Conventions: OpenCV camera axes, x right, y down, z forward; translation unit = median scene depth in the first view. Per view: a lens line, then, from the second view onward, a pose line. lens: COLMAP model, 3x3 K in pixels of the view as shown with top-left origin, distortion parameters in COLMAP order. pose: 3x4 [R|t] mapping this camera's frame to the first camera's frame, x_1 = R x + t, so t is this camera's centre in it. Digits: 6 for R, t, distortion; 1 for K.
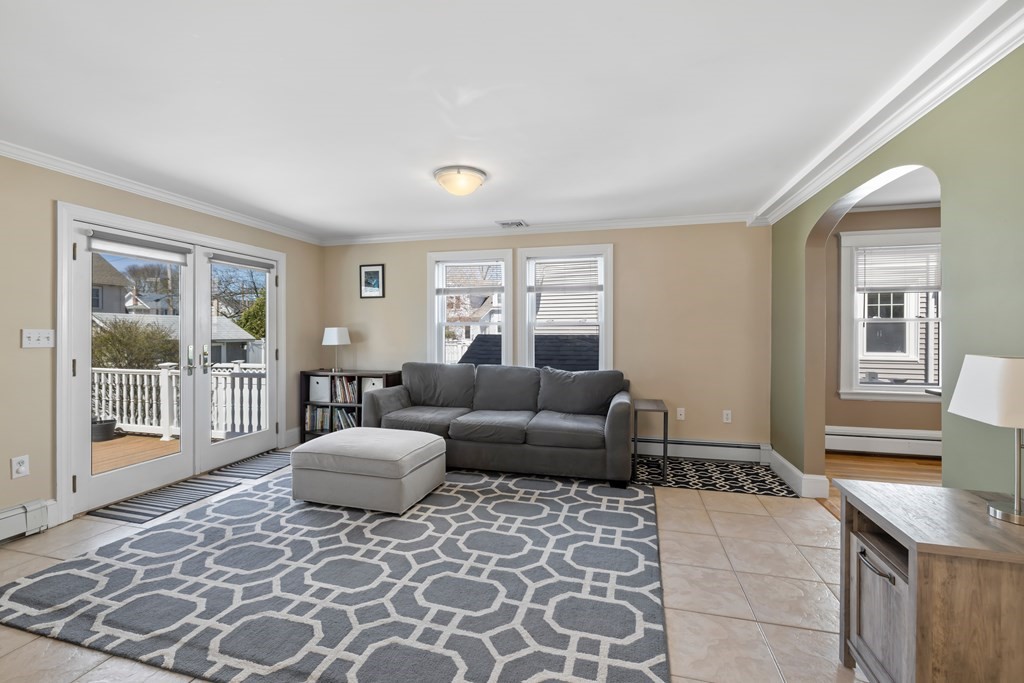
lens RADIAL K [[432.6, 0, 508.6], [0, 432.6, 333.8], [0, 0, 1]] dist [-0.001295, -0.000046]
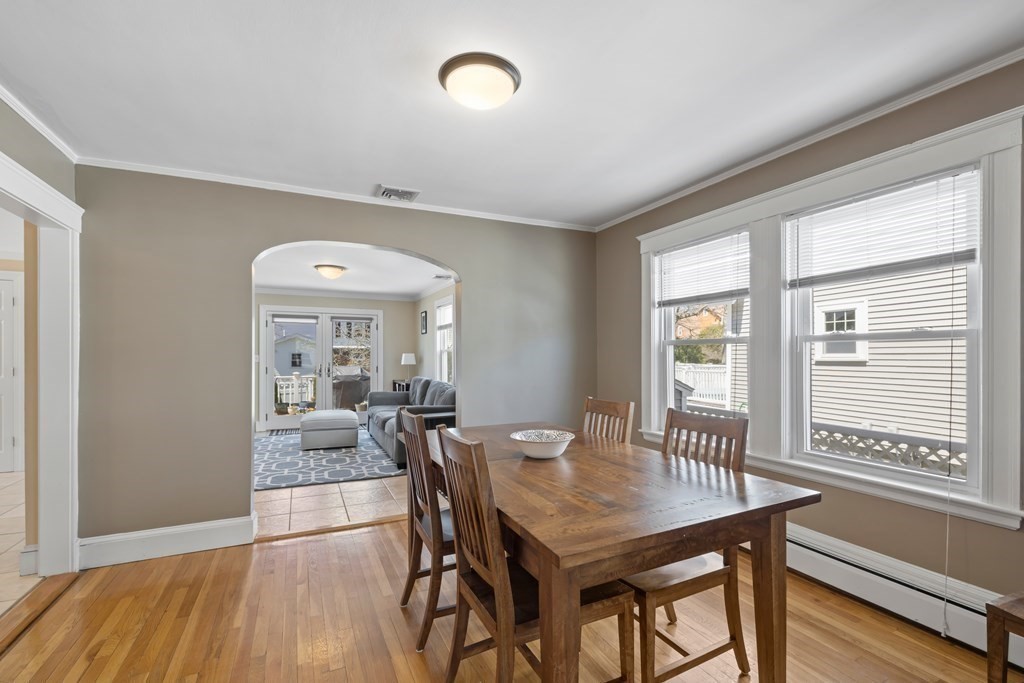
lens RADIAL K [[440.5, 0, 515.2], [0, 440.5, 358.2], [0, 0, 1]] dist [0.000214, 0.000011]
pose [[0.663621, 0.004827, -0.748054, 1.797430], [-0.005095, 0.999985, 0.001933, -0.004809], [0.748052, 0.002529, 0.663636, 0.382329]]
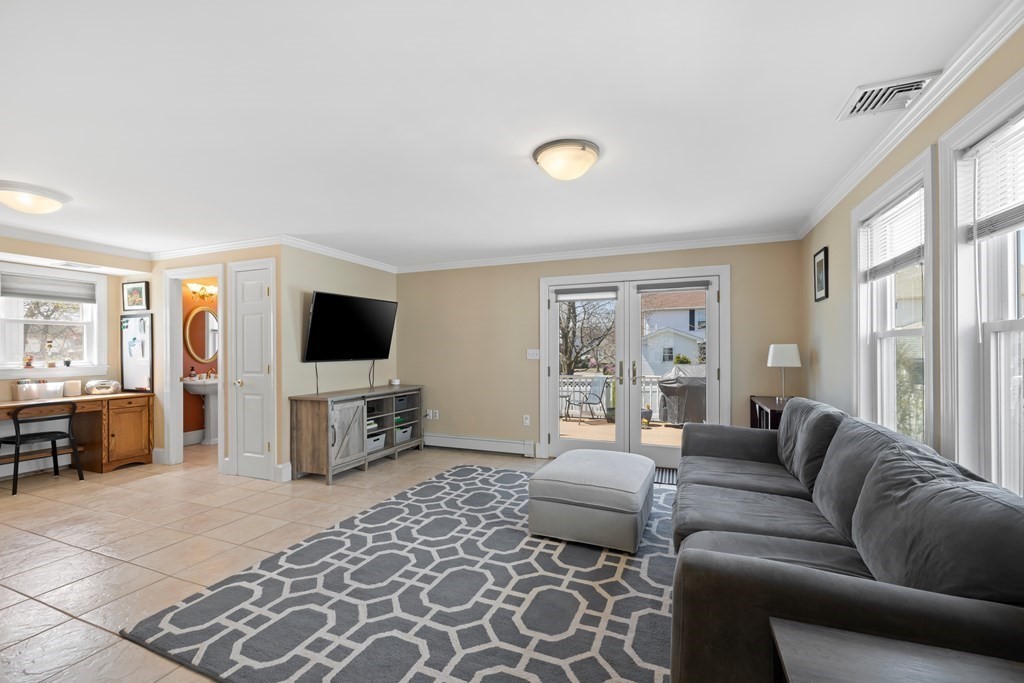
lens RADIAL K [[430.6, 0, 509.3], [0, 430.6, 350.8], [0, 0, 1]] dist [-0.000009, 0.000048]
pose [[-0.117081, 0.002337, -0.993120, 0.713827], [-0.000685, 0.999997, 0.002434, -0.008222], [0.993122, 0.000965, -0.117079, 1.024776]]
